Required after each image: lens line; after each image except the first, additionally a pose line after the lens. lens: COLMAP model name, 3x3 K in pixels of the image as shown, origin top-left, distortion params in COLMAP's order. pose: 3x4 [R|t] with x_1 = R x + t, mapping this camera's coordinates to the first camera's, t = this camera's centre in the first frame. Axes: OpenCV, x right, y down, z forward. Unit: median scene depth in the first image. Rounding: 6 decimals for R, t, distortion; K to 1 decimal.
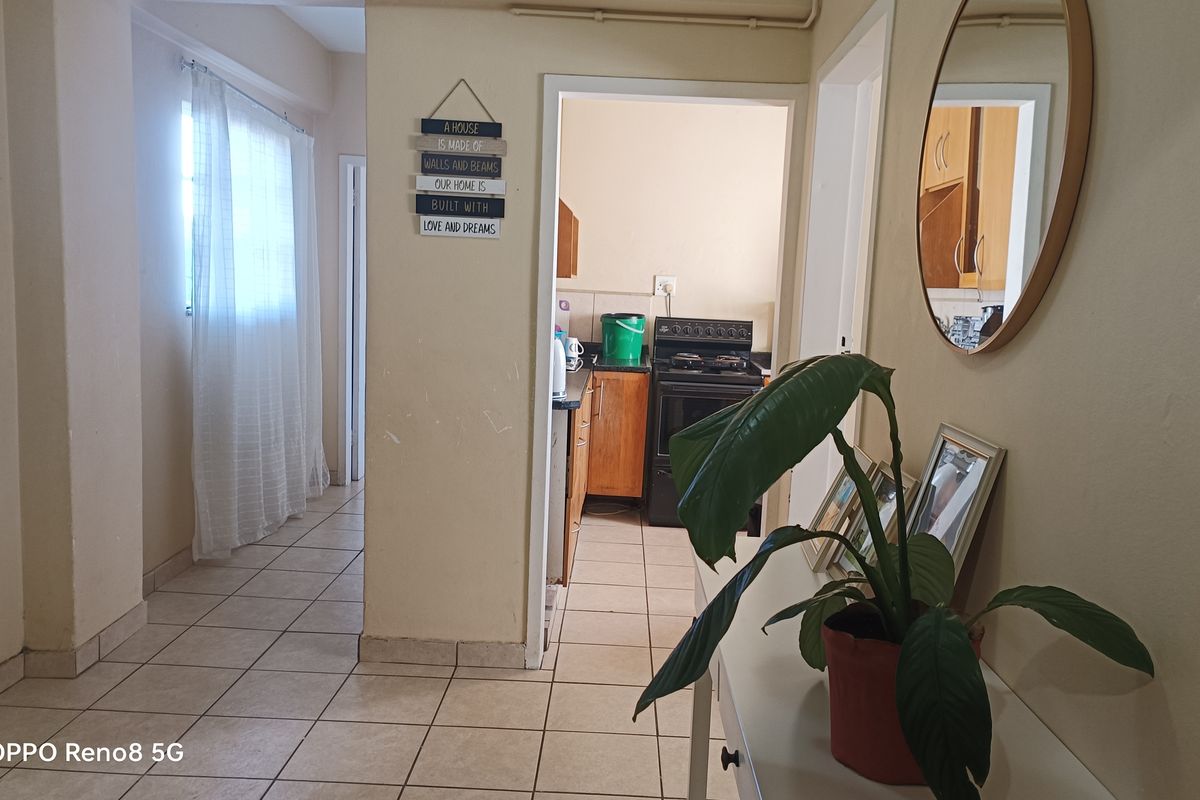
lens RADIAL K [[944.5, 0, 603.6], [0, 944.5, 401.5], [0, 0, 1]] dist [0.011027, 0.001969]
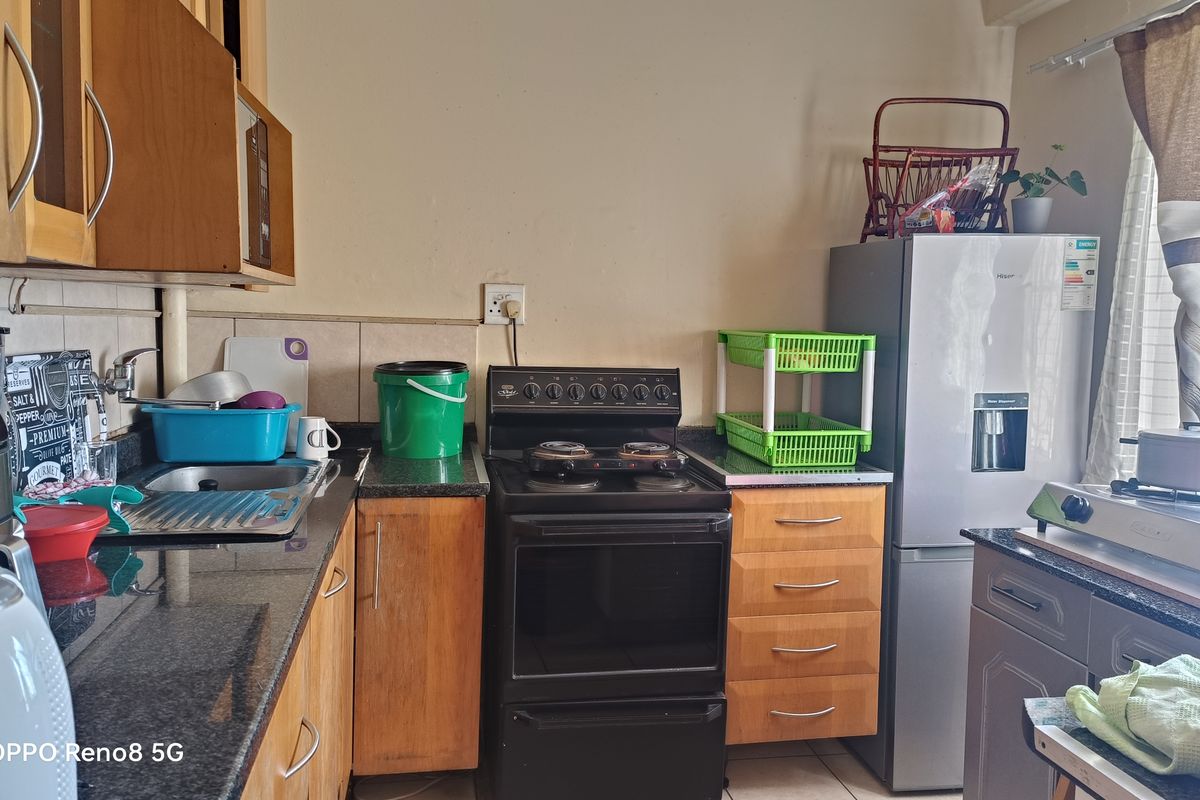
lens RADIAL K [[944.5, 0, 602.6], [0, 944.5, 394.1], [0, 0, 1]] dist [0.011027, 0.001969]
pose [[0.978894, -0.038735, 0.200662, 0.013708], [0.045763, 0.998487, -0.030501, -0.058025], [-0.199177, 0.039040, 0.979186, 0.509091]]
